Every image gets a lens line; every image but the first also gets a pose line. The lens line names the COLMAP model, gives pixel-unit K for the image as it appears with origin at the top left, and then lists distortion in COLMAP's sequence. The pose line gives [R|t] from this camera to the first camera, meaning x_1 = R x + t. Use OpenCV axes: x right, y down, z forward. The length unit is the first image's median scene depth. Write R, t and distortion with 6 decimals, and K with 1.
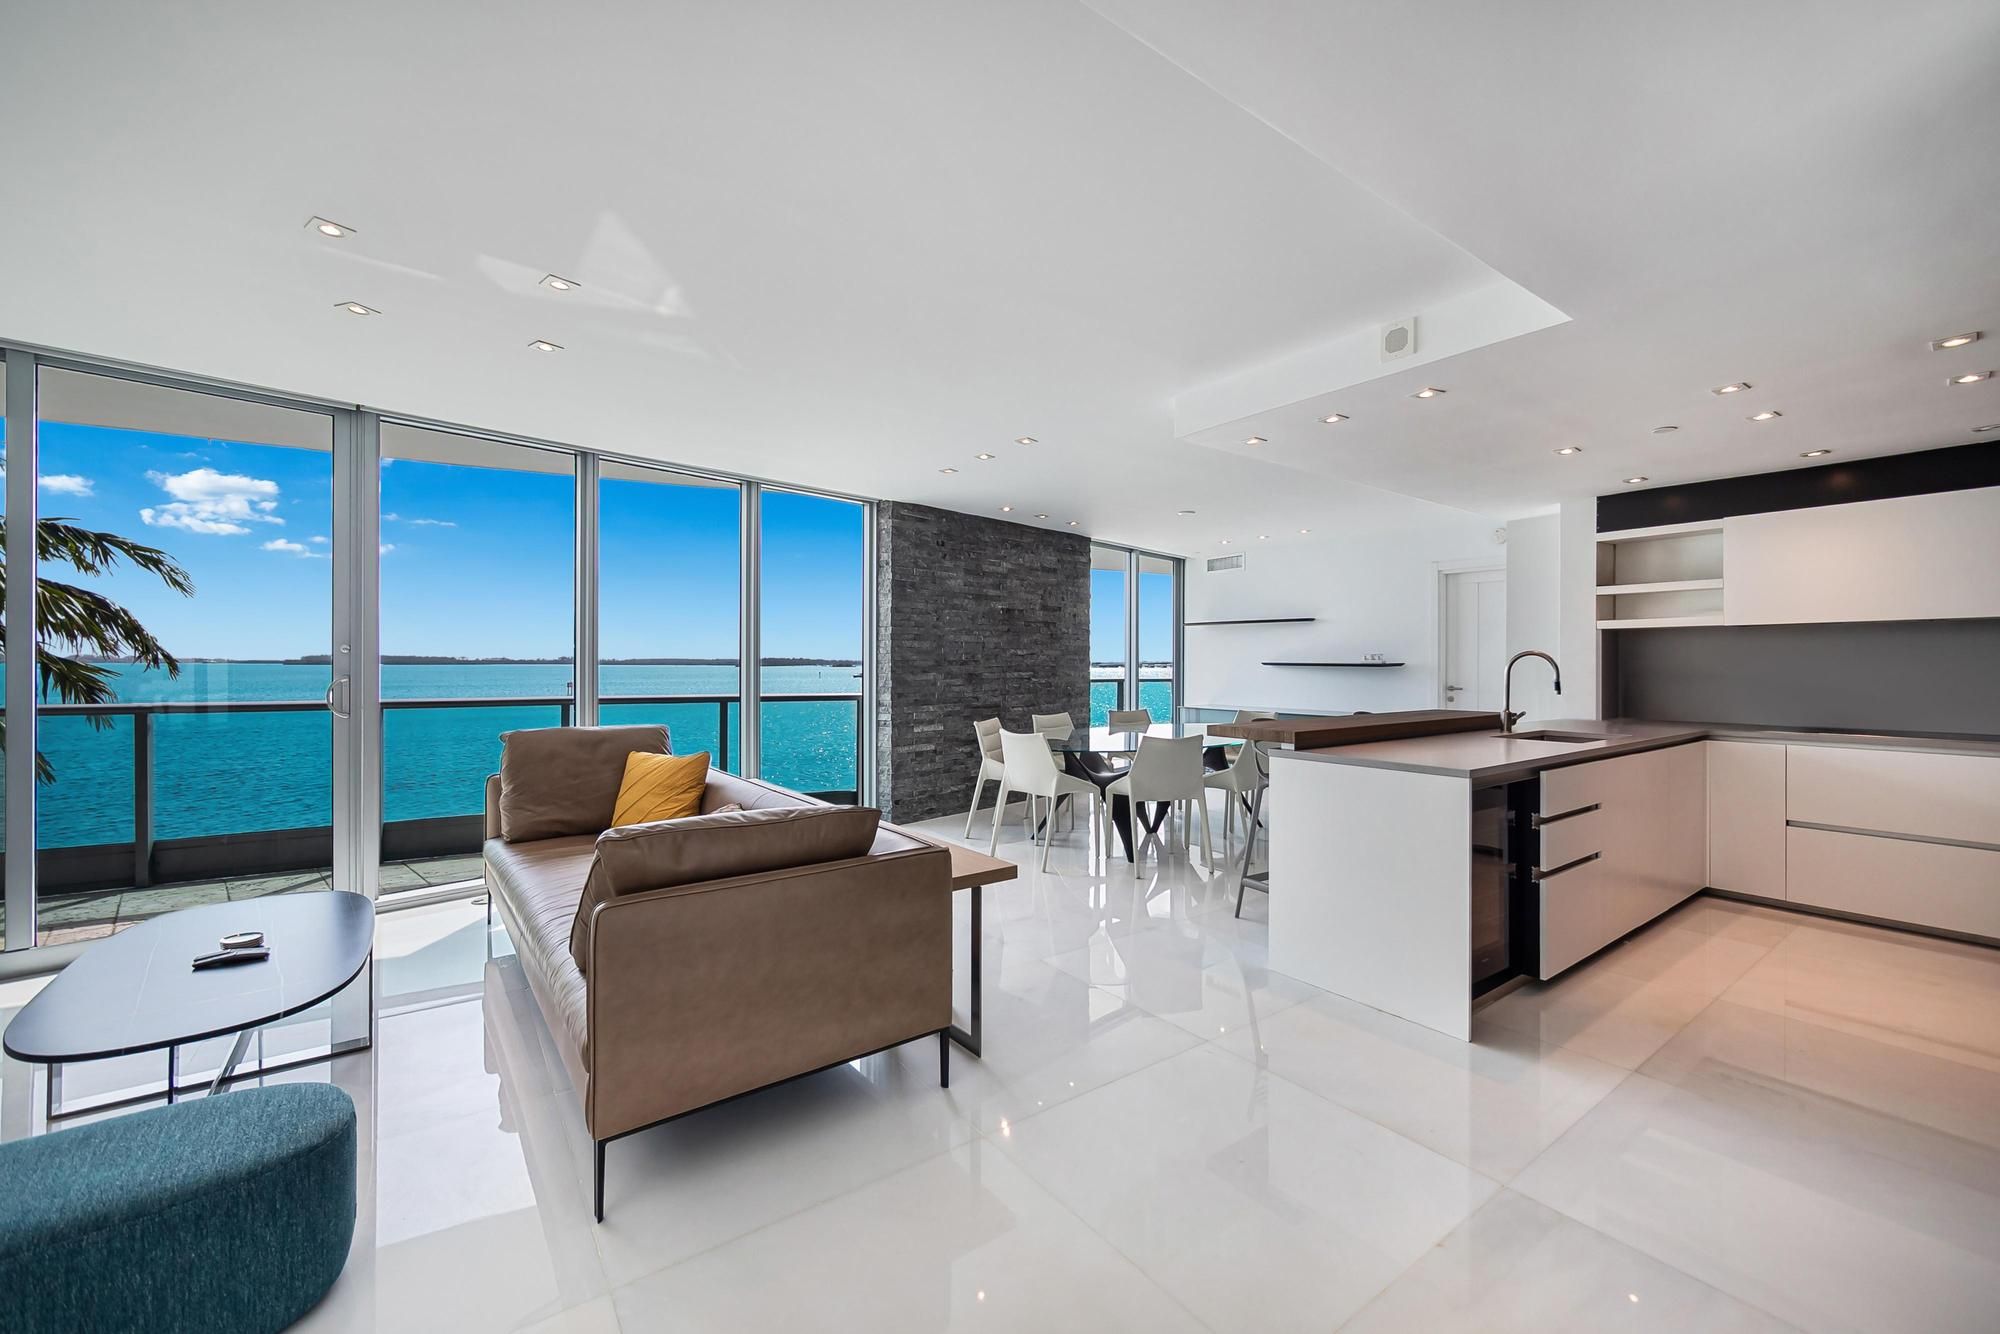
lens RADIAL K [[797.0, 0, 1000.0], [0, 797.0, 667.0], [0, 0, 1]] dist [0.000249, 0.000034]
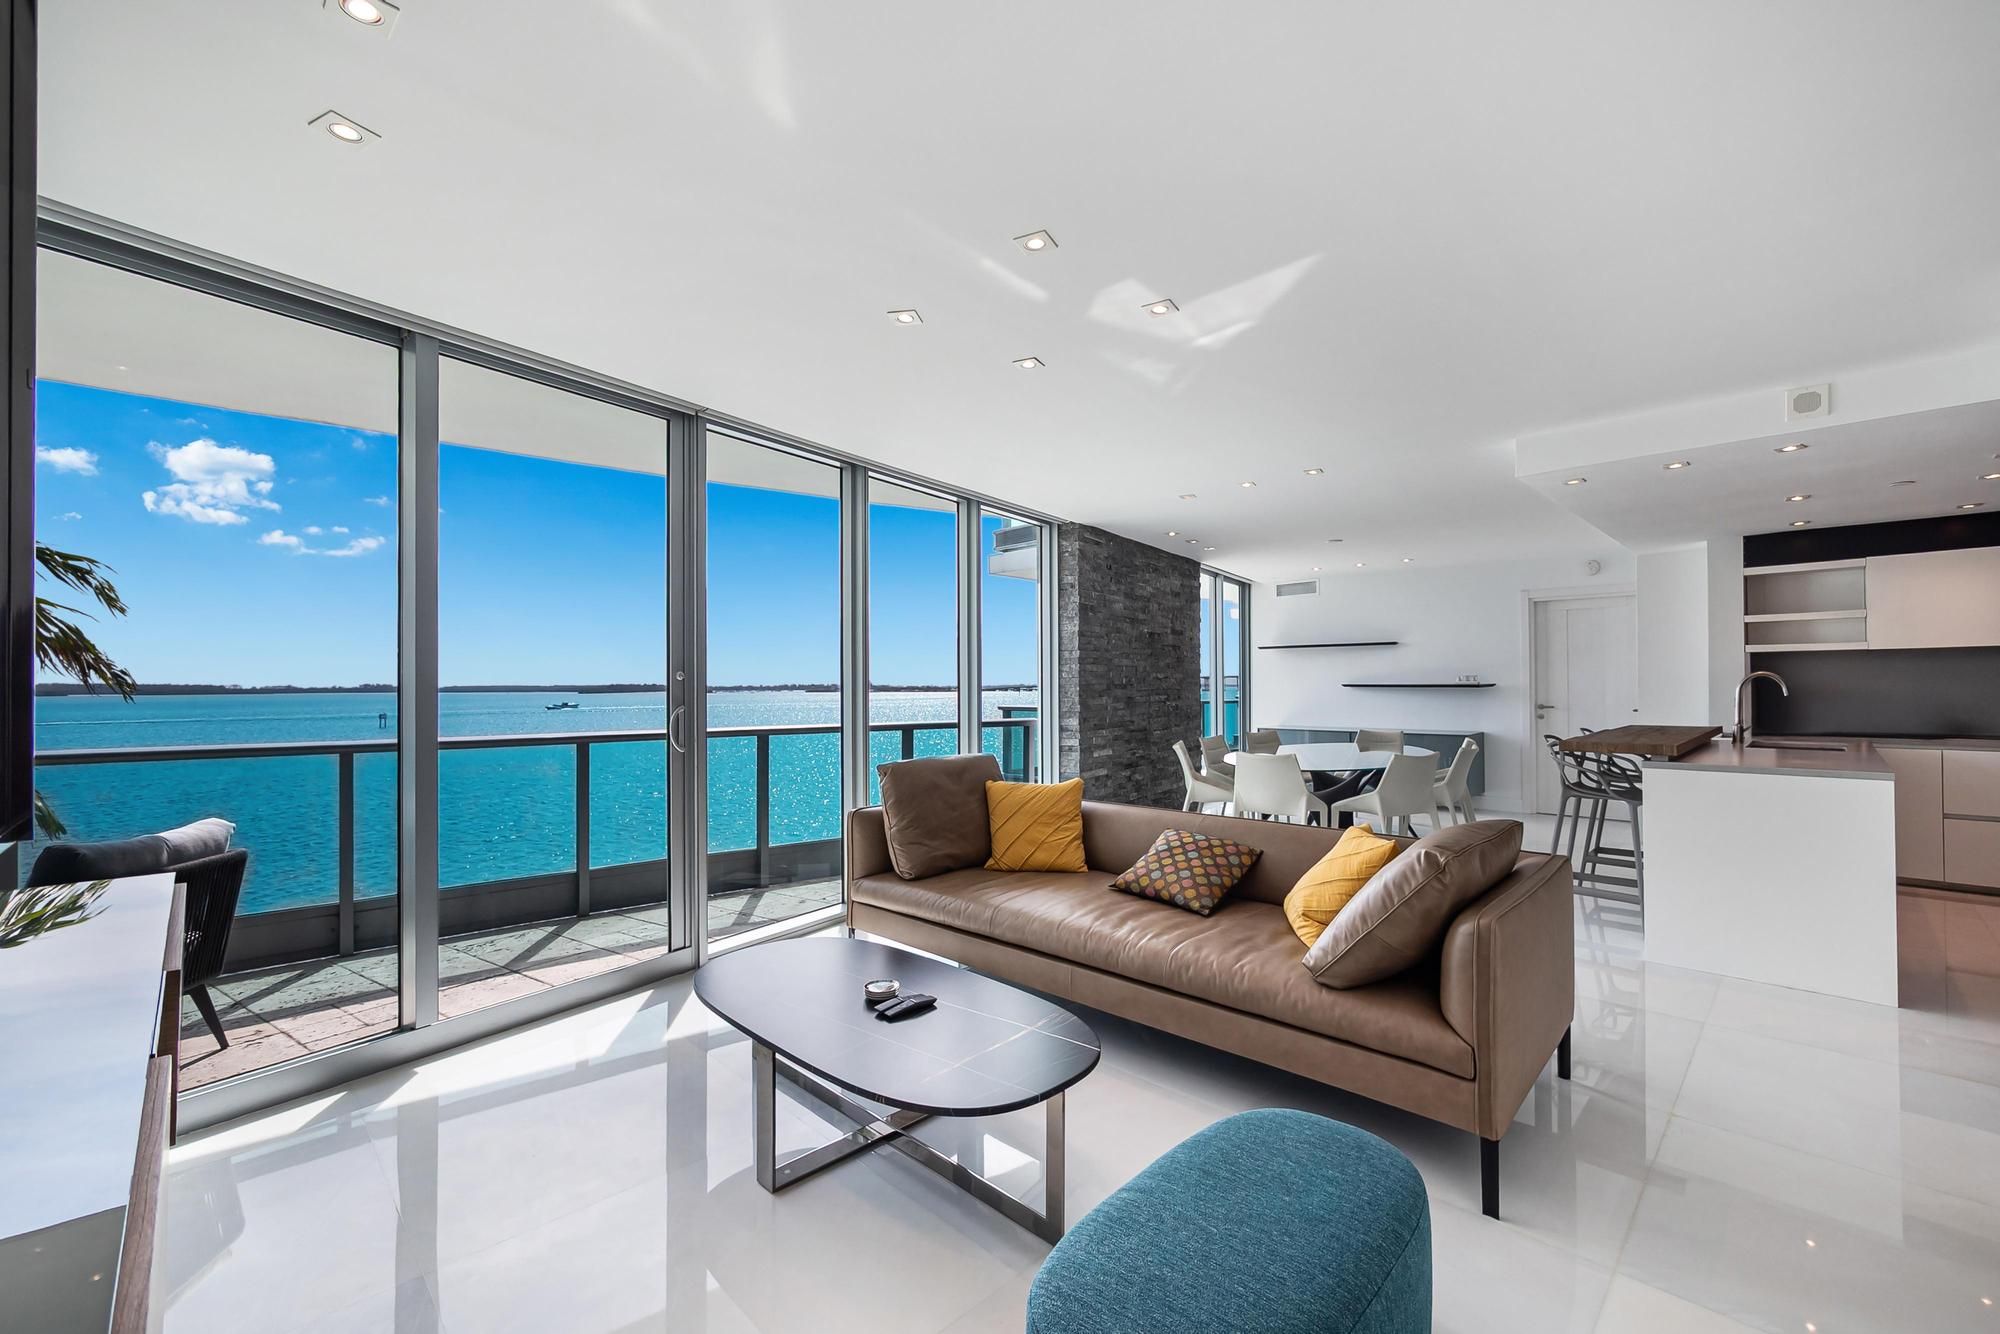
lens RADIAL K [[825.3, 0, 1003.2], [0, 825.3, 677.7], [0, 0, 1]] dist [0.002670, 0.000433]
pose [[0.987234, -0.006157, 0.159159, -0.368036], [0.008645, 0.999851, -0.014944, -0.002245], [-0.159043, 0.016129, 0.987140, 0.005271]]
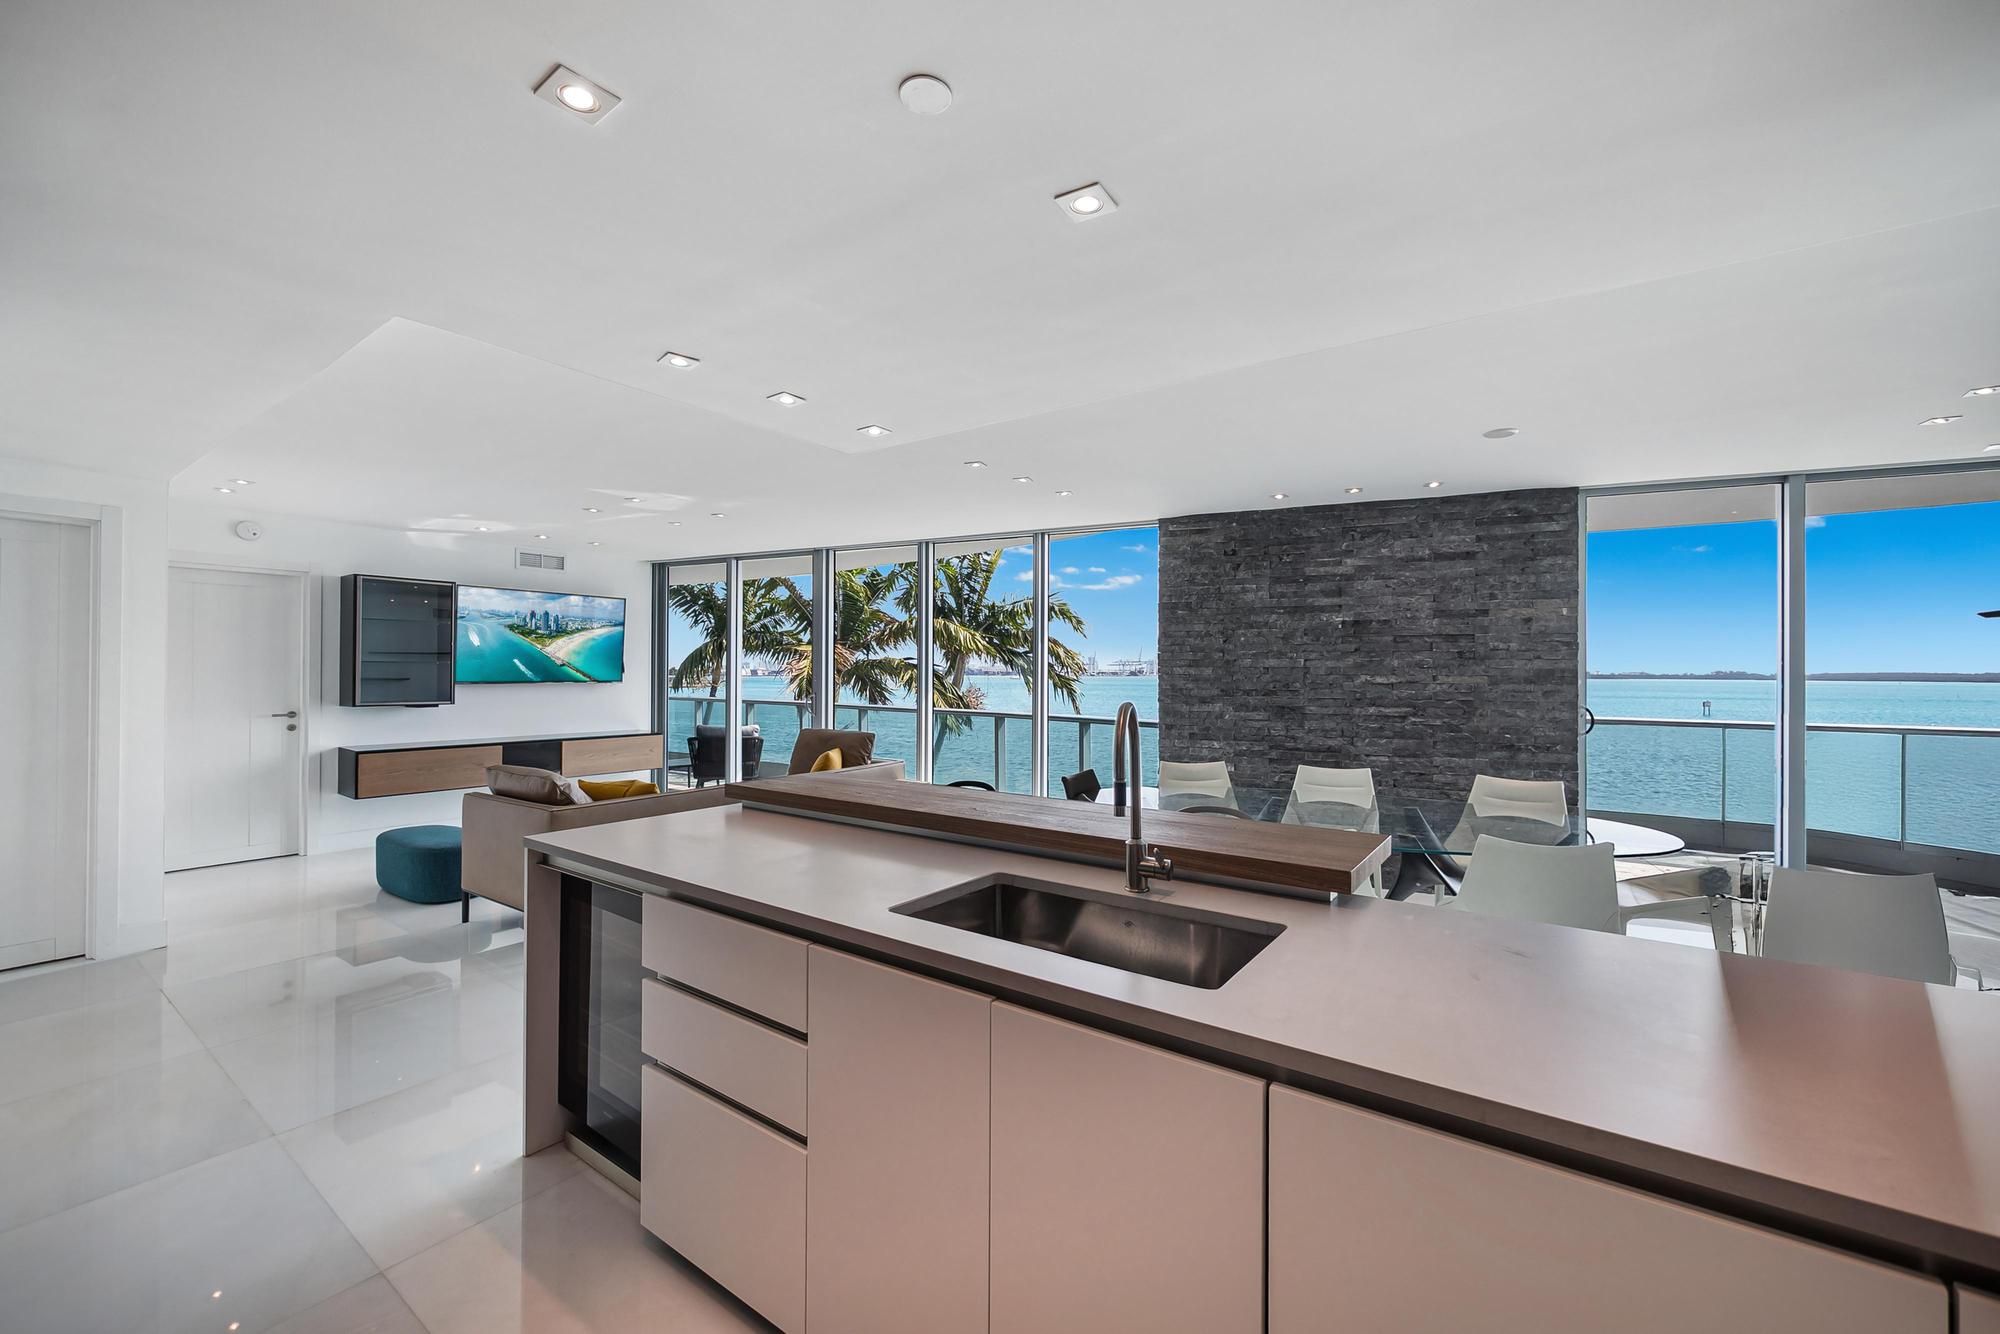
lens RADIAL K [[795.3, 0, 1016.8], [0, 795.3, 668.8], [0, 0, 1]] dist [0.001299, 0.000082]
pose [[0.329605, -0.004330, -0.944109, 0.652035], [-0.009781, 0.999920, -0.008001, -0.021212], [0.944068, 0.011872, 0.329536, 0.500517]]
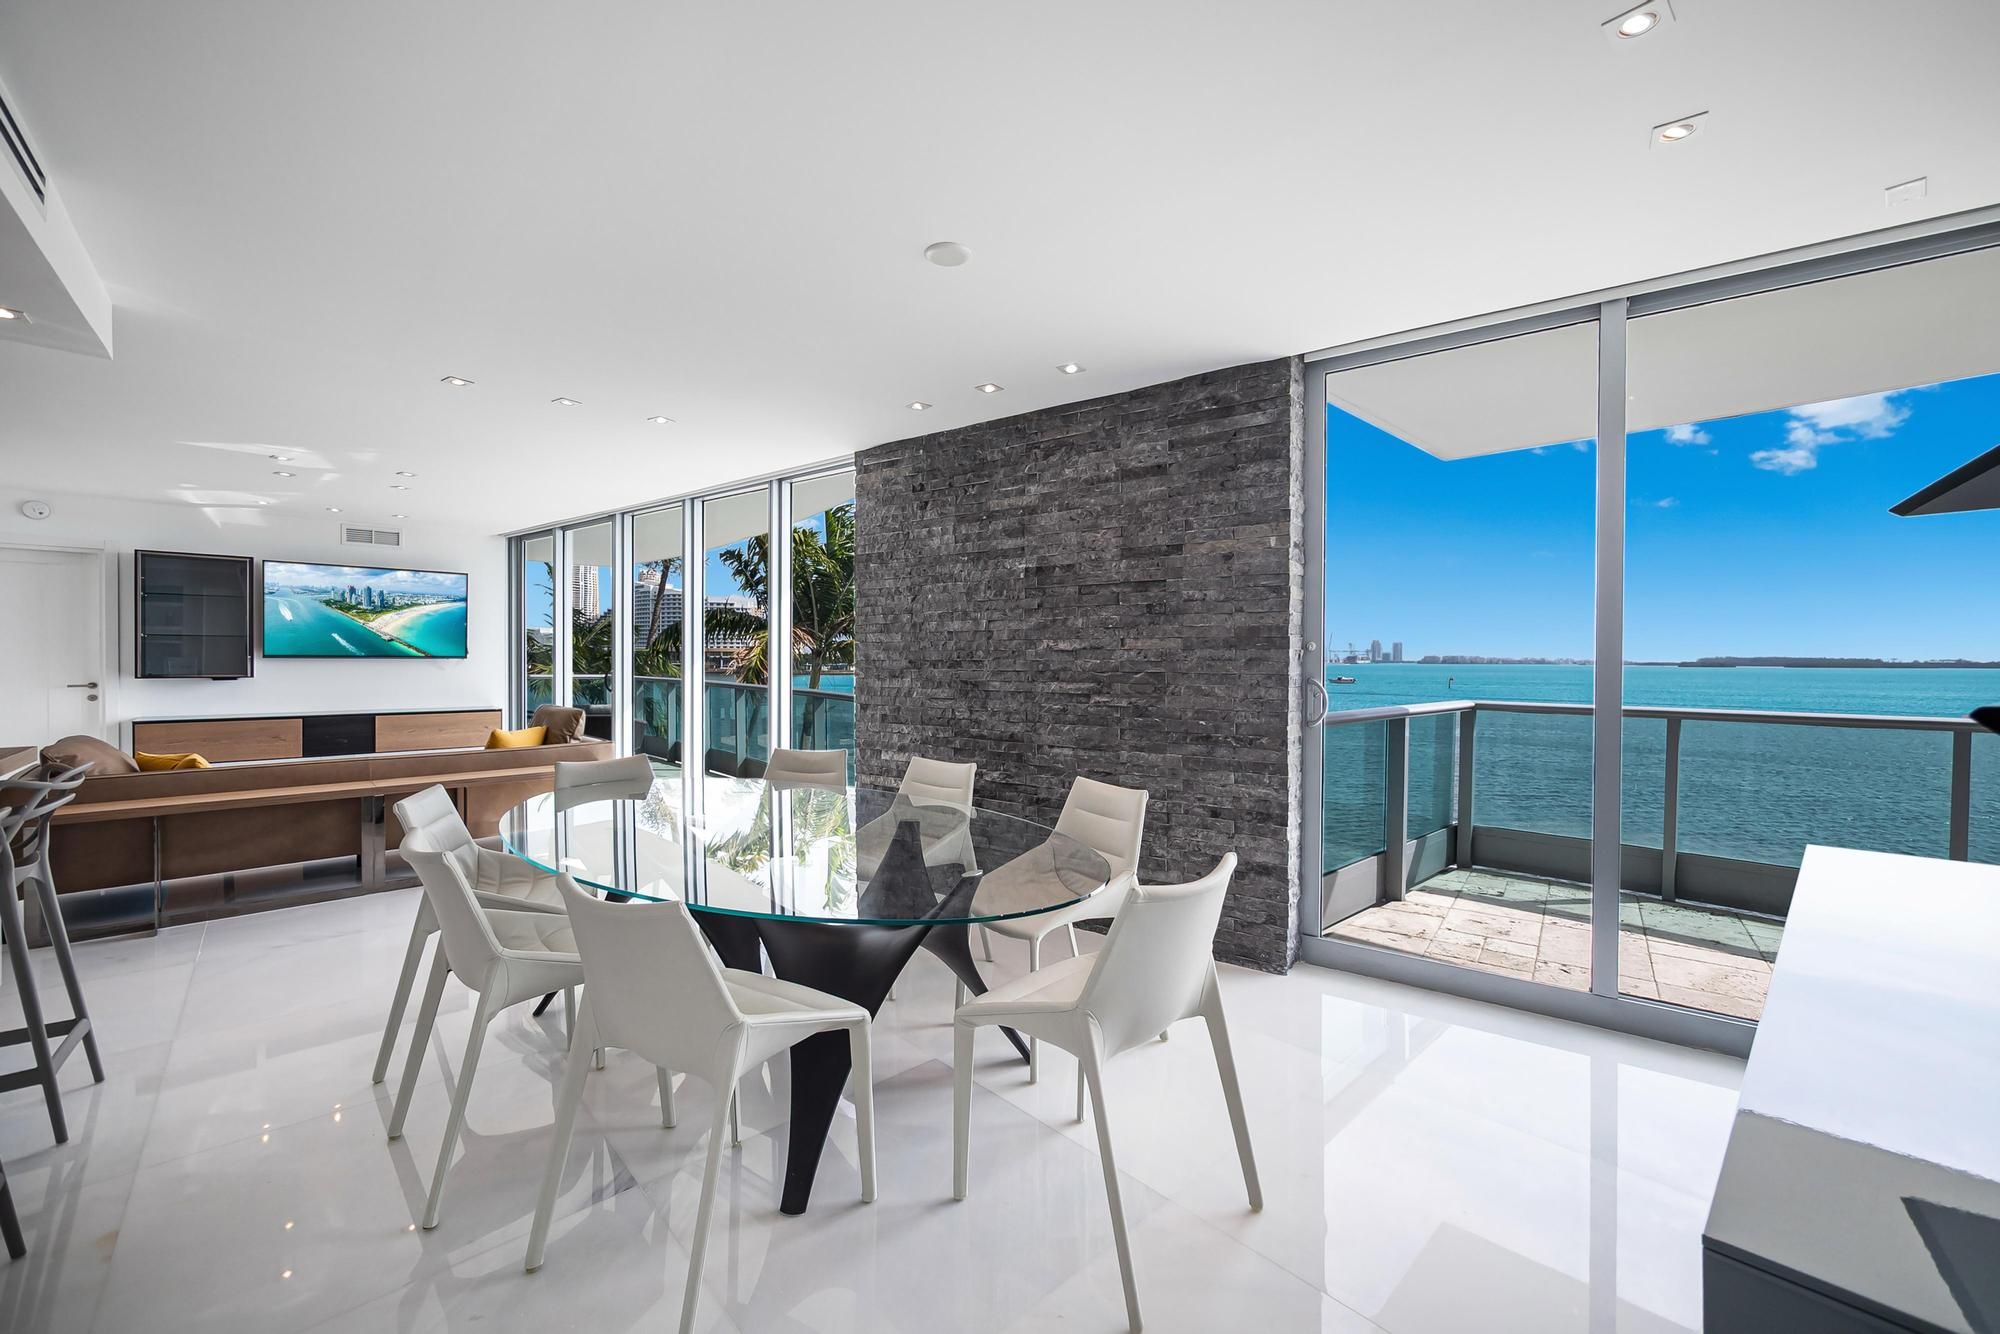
lens RADIAL K [[797.0, 0, 1000.0], [0, 797.0, 667.0], [0, 0, 1]] dist [0.000249, 0.000034]
pose [[0.120401, 0.007343, -0.992698, 0.605118], [-0.010132, 0.999930, 0.006168, -0.007426], [0.992674, 0.009315, 0.120467, 0.983151]]
